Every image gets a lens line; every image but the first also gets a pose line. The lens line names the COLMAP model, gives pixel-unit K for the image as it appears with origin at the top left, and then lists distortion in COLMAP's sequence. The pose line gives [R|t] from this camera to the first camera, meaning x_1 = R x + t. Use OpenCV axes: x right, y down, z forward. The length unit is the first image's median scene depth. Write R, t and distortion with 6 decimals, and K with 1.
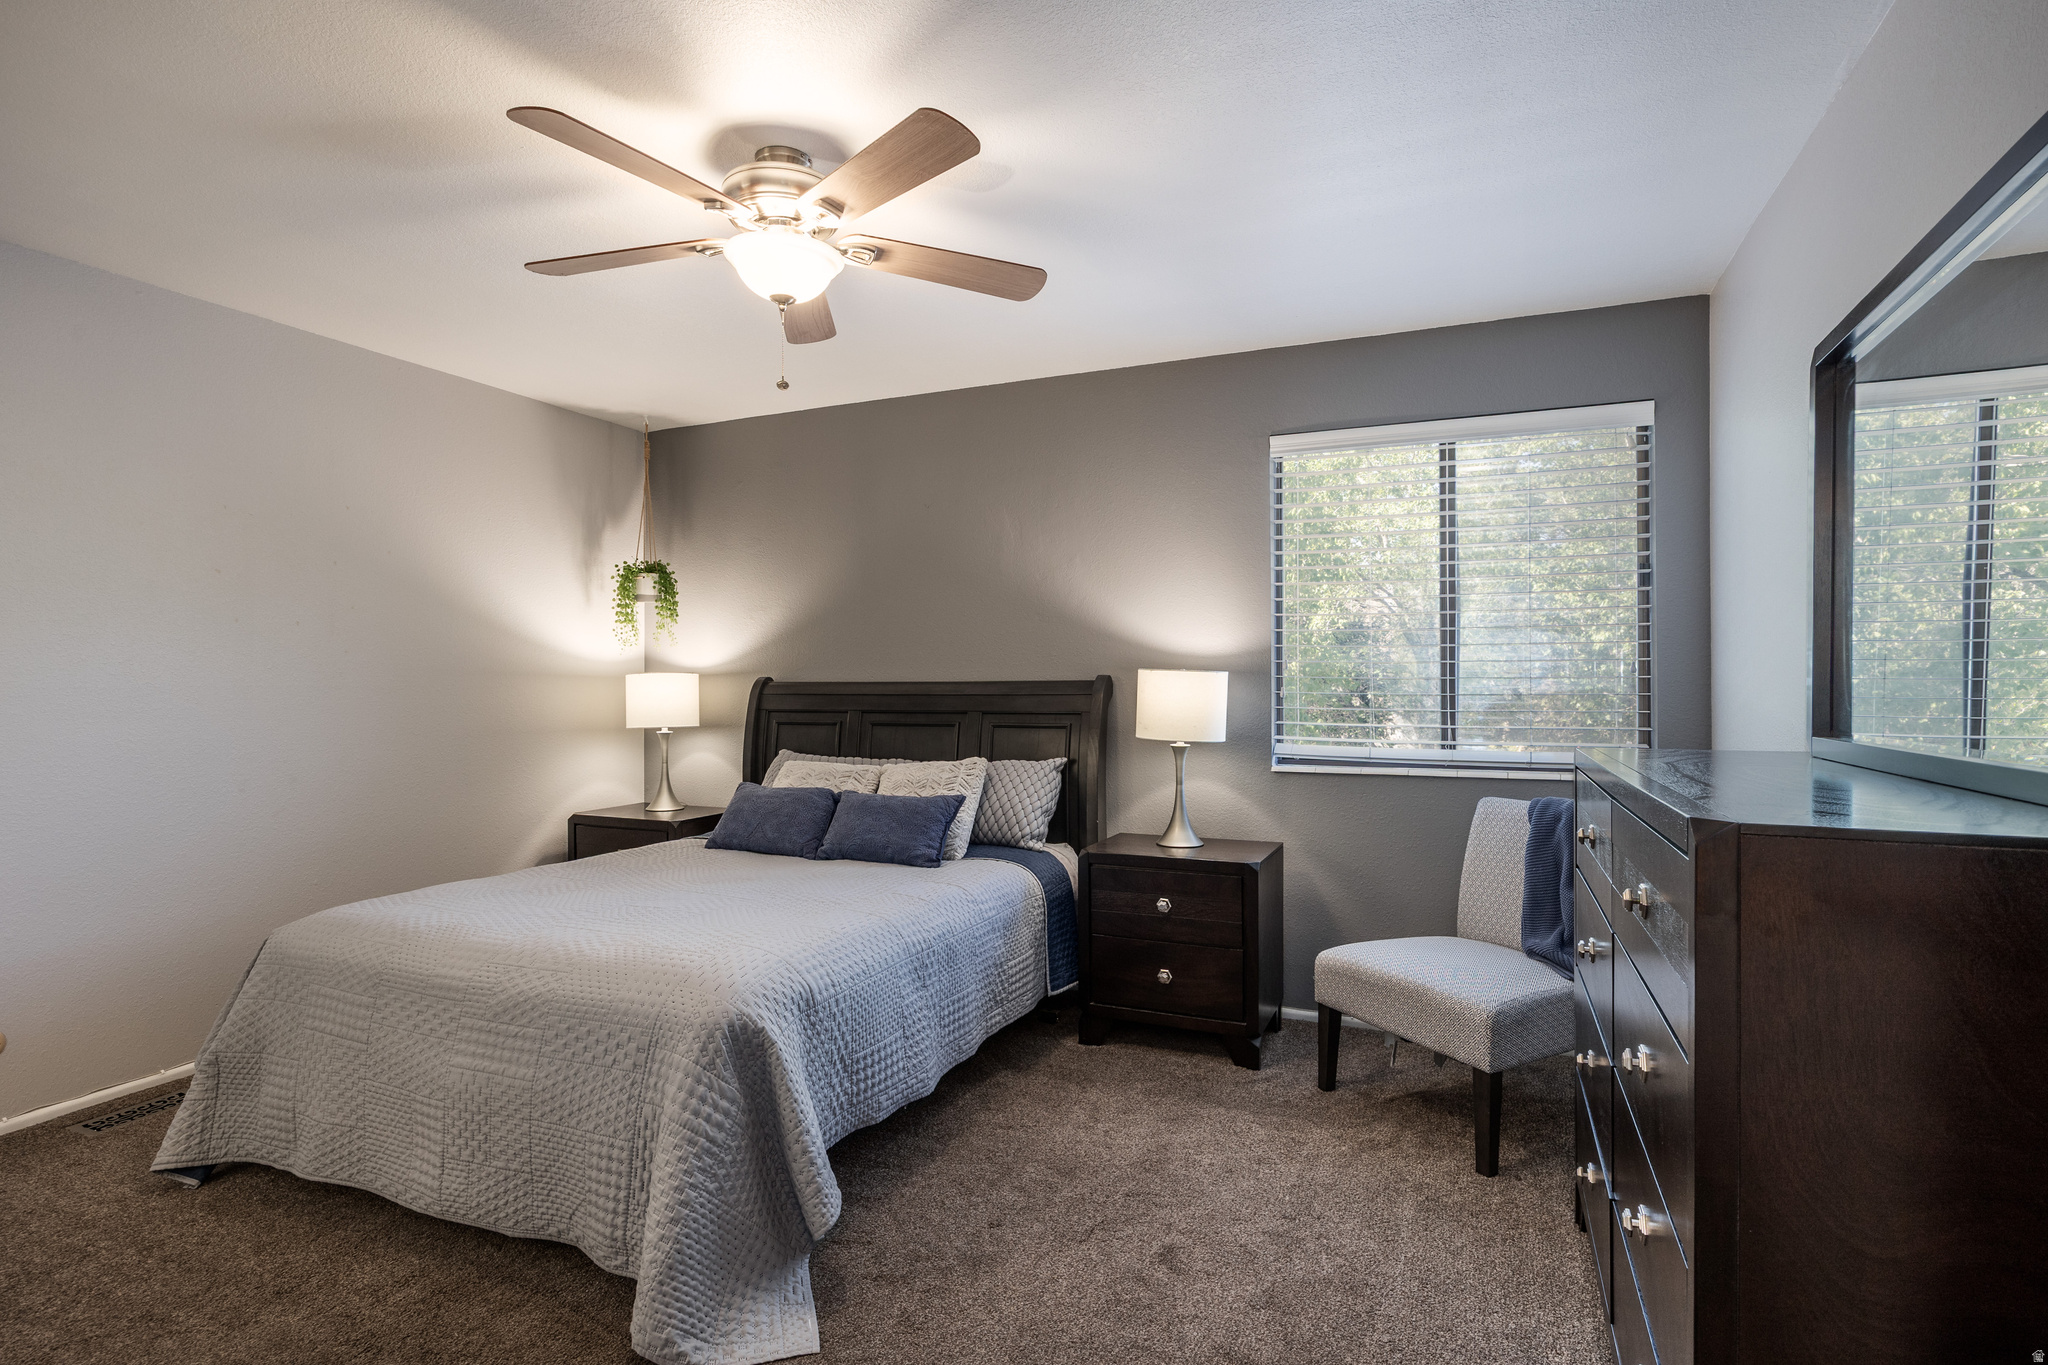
lens RADIAL K [[1024.1, 0, 1024.0], [0, 1024.1, 682.5], [0, 0, 1]] dist [-0.011789, -0.000454]
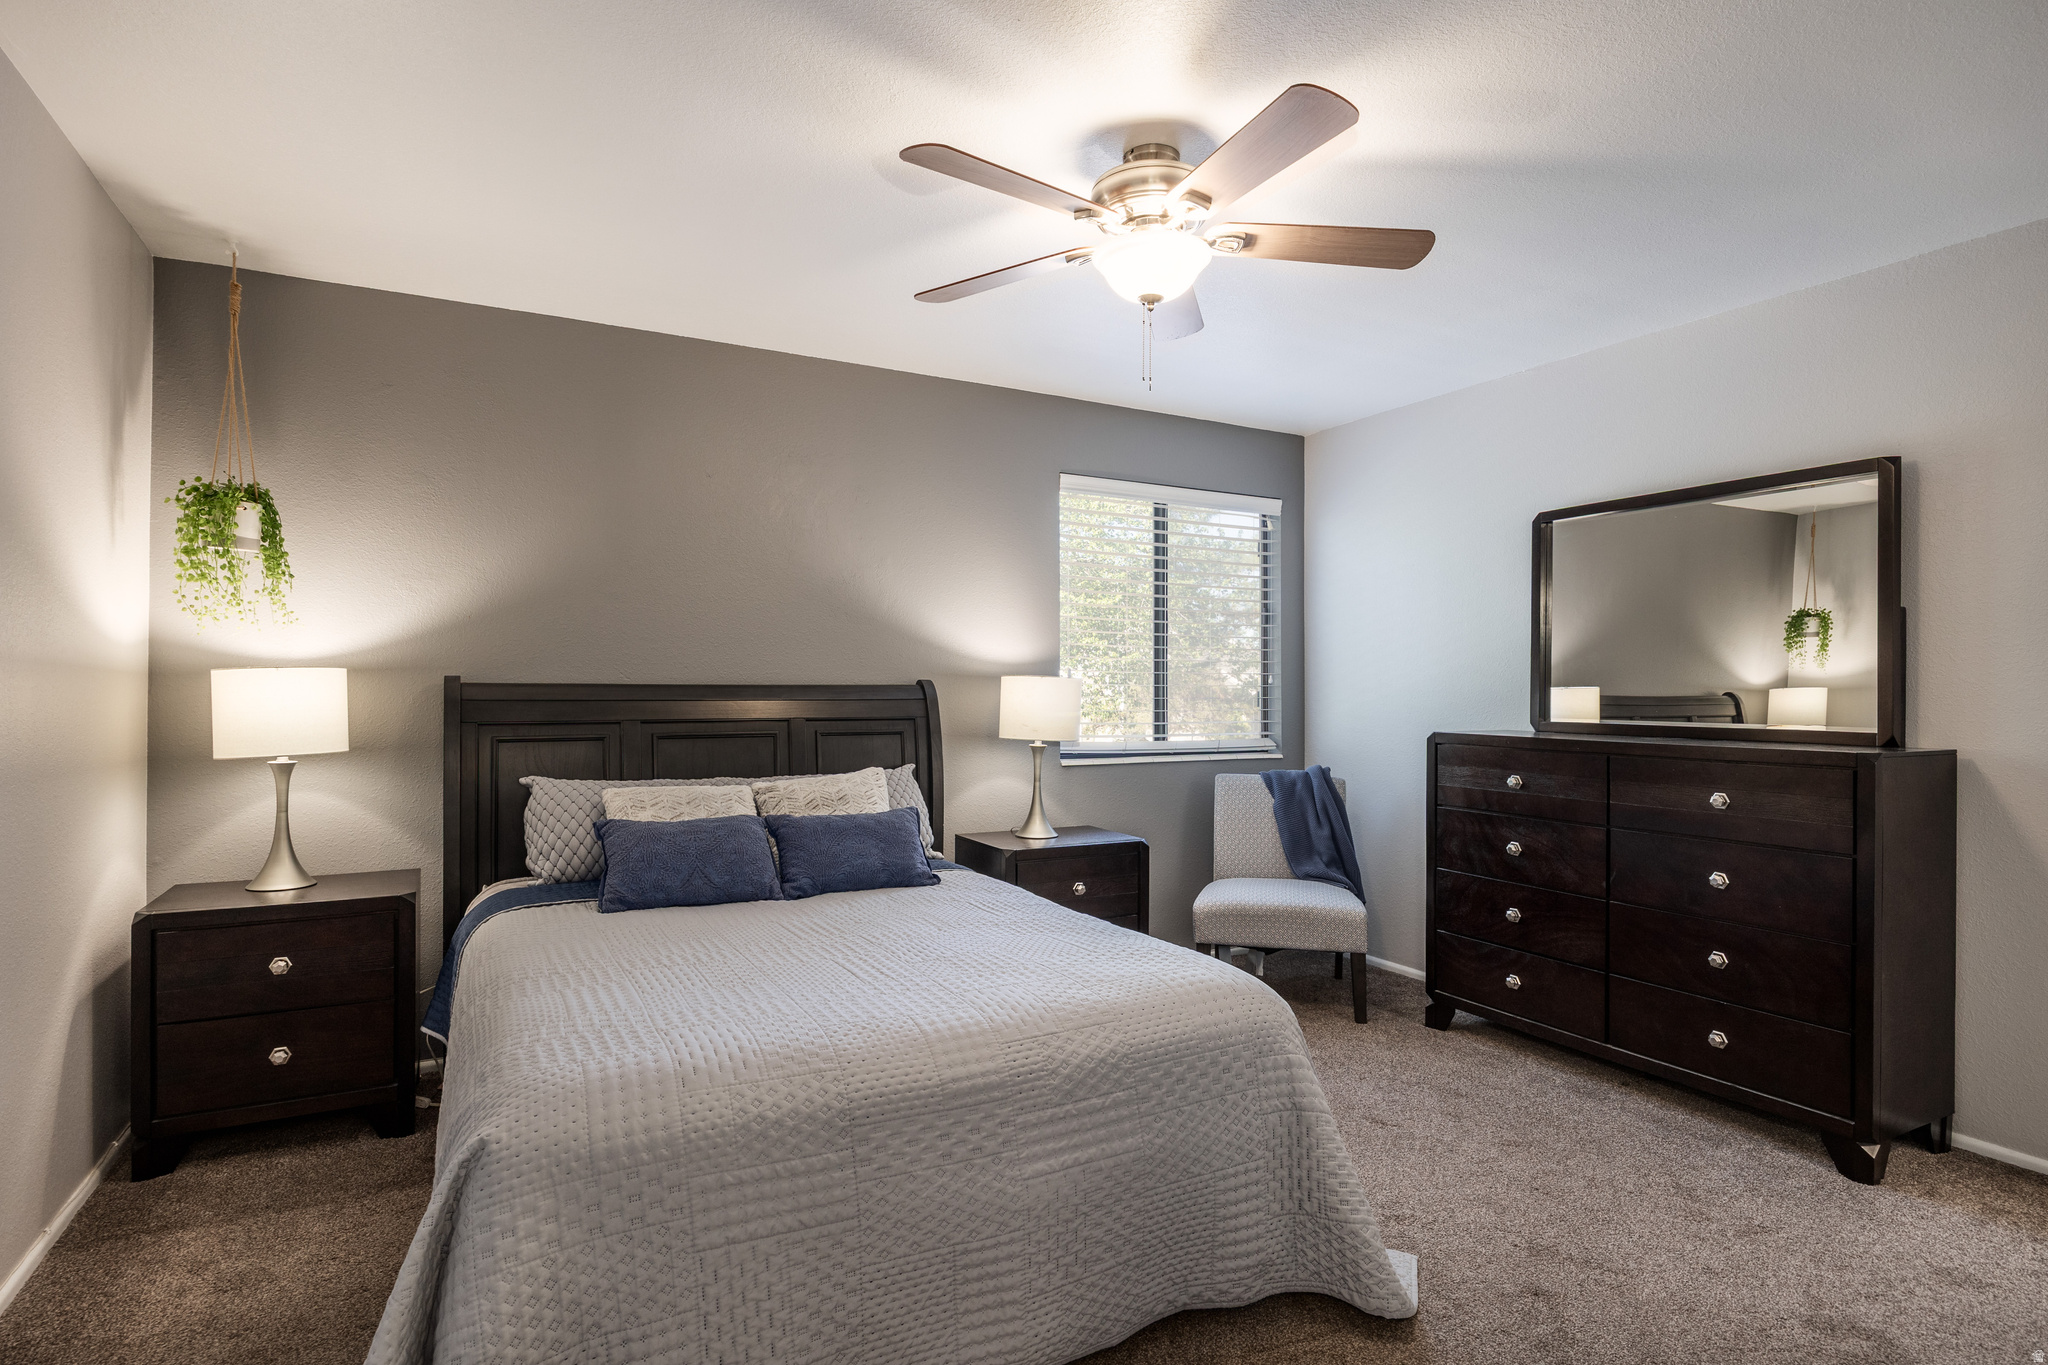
lens RADIAL K [[1048.1, 0, 1025.9], [0, 1048.1, 705.4], [0, 0, 1]] dist [0.000935, -0.000389]
pose [[0.617690, -0.008016, 0.786381, -0.704629], [-0.008421, 0.999823, 0.016807, -0.000418], [-0.786377, -0.017004, 0.617513, 0.301596]]
